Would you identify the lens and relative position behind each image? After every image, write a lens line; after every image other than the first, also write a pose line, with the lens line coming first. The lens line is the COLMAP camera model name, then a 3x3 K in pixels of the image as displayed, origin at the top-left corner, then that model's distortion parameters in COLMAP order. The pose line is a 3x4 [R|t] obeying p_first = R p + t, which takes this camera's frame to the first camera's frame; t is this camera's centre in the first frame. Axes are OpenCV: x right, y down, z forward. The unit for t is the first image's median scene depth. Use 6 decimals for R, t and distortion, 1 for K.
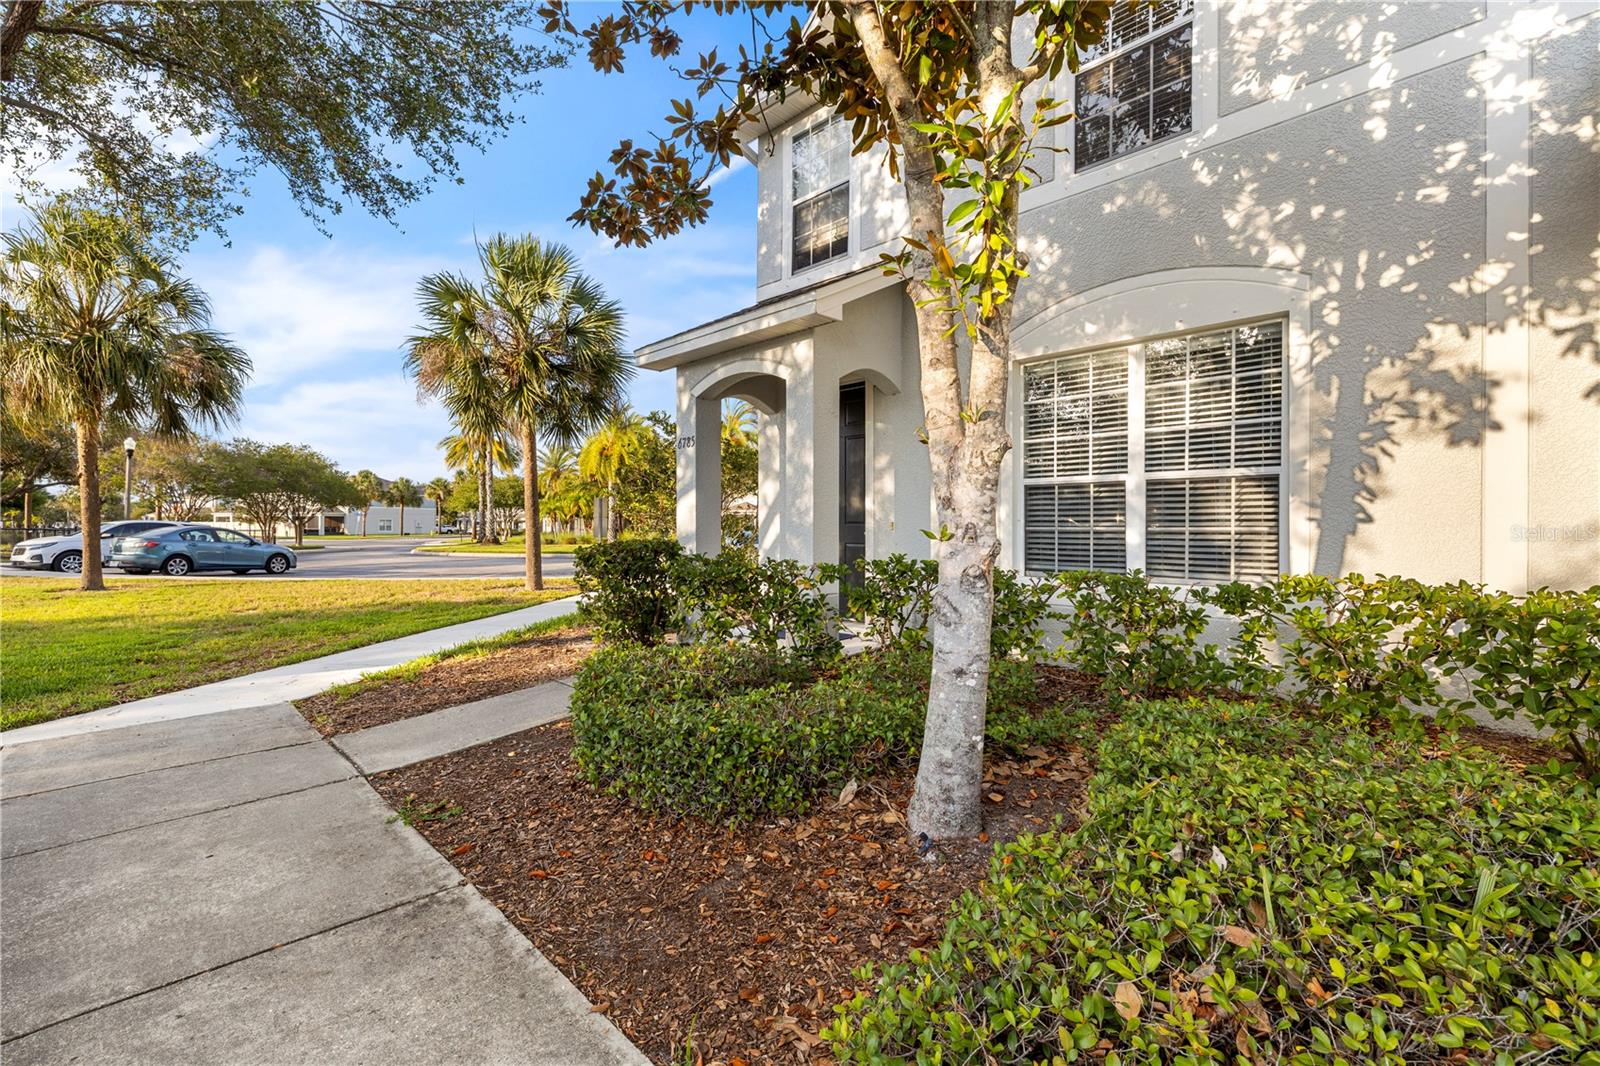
lens RADIAL K [[679.8, 0, 792.0], [0, 679.8, 527.8], [0, 0, 1]] dist [-0.003748, 0.000447]
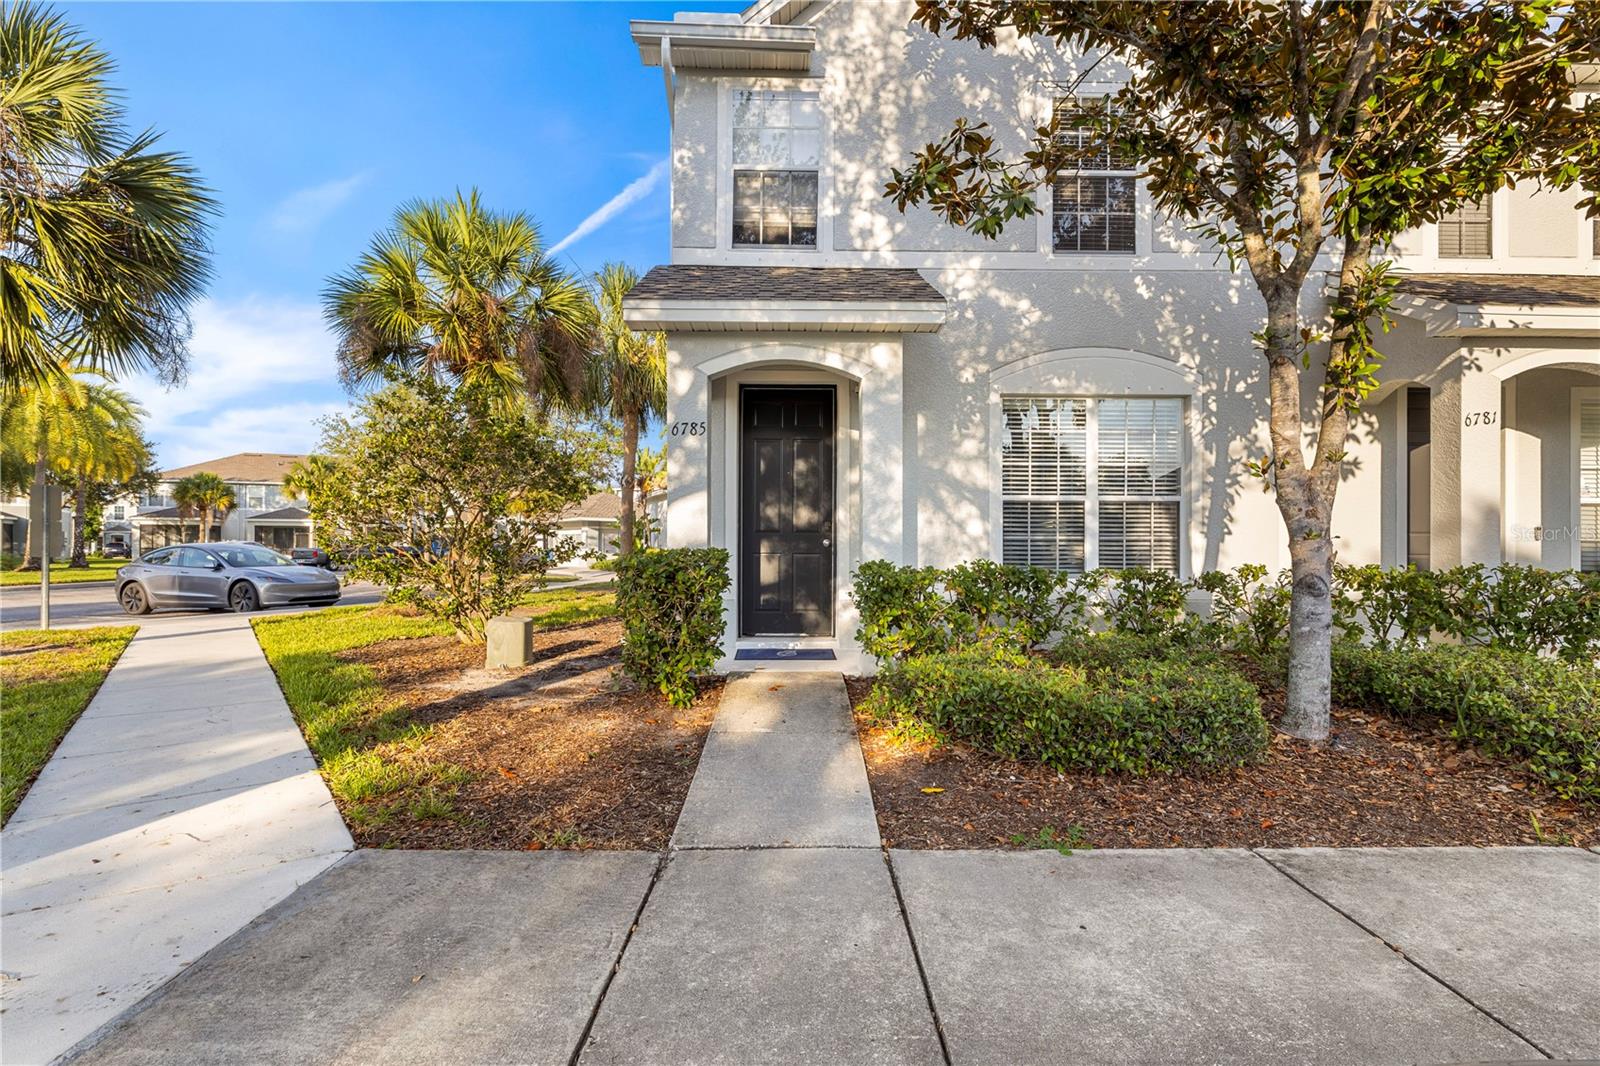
lens RADIAL K [[792.3, 0, 803.2], [0, 792.3, 540.5], [0, 0, 1]] dist [-0.001051, -0.000492]
pose [[0.696692, 0.008033, 0.717326, -1.238686], [-0.006521, 0.999967, -0.004864, 0.021788], [-0.717341, -0.001289, 0.696721, 0.406529]]
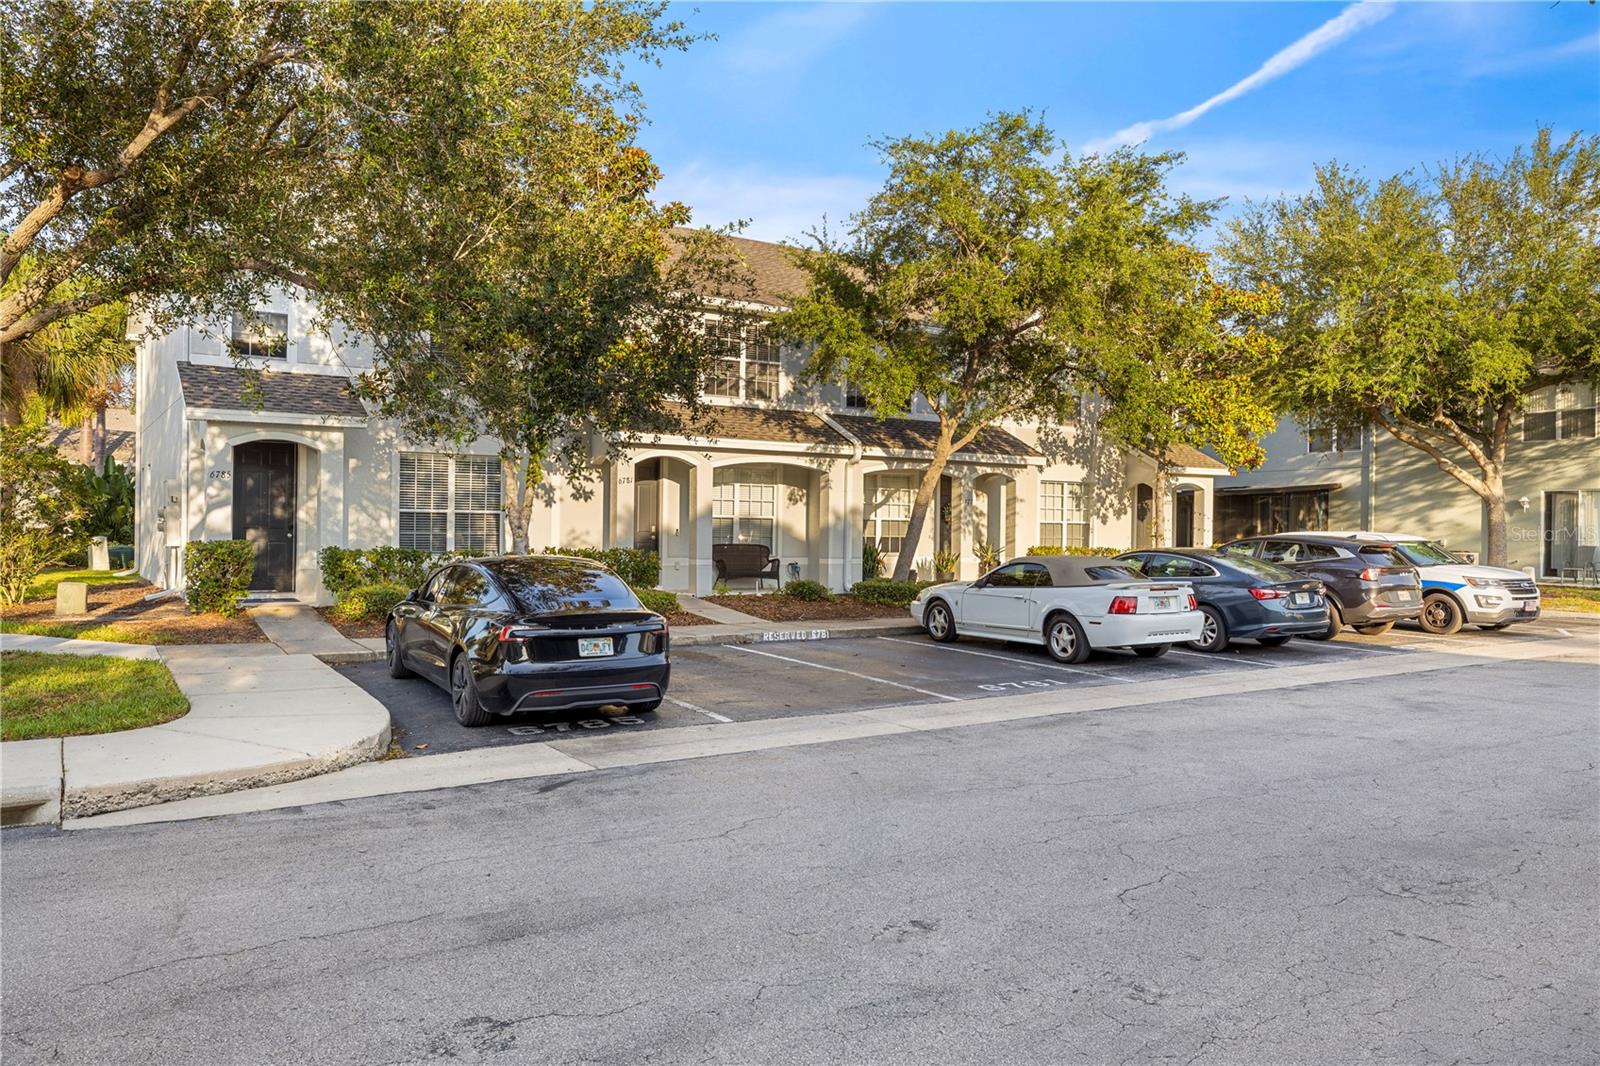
lens RADIAL K [[1107.5, 0, 795.4], [0, 1107.5, 483.4], [0, 0, 1]] dist [-0.002952, -0.000758]
pose [[0.211437, 0.035695, 0.976739, -3.774294], [-0.014270, 0.999339, -0.033432, -0.068520], [-0.977287, -0.006869, 0.211807, -1.241029]]
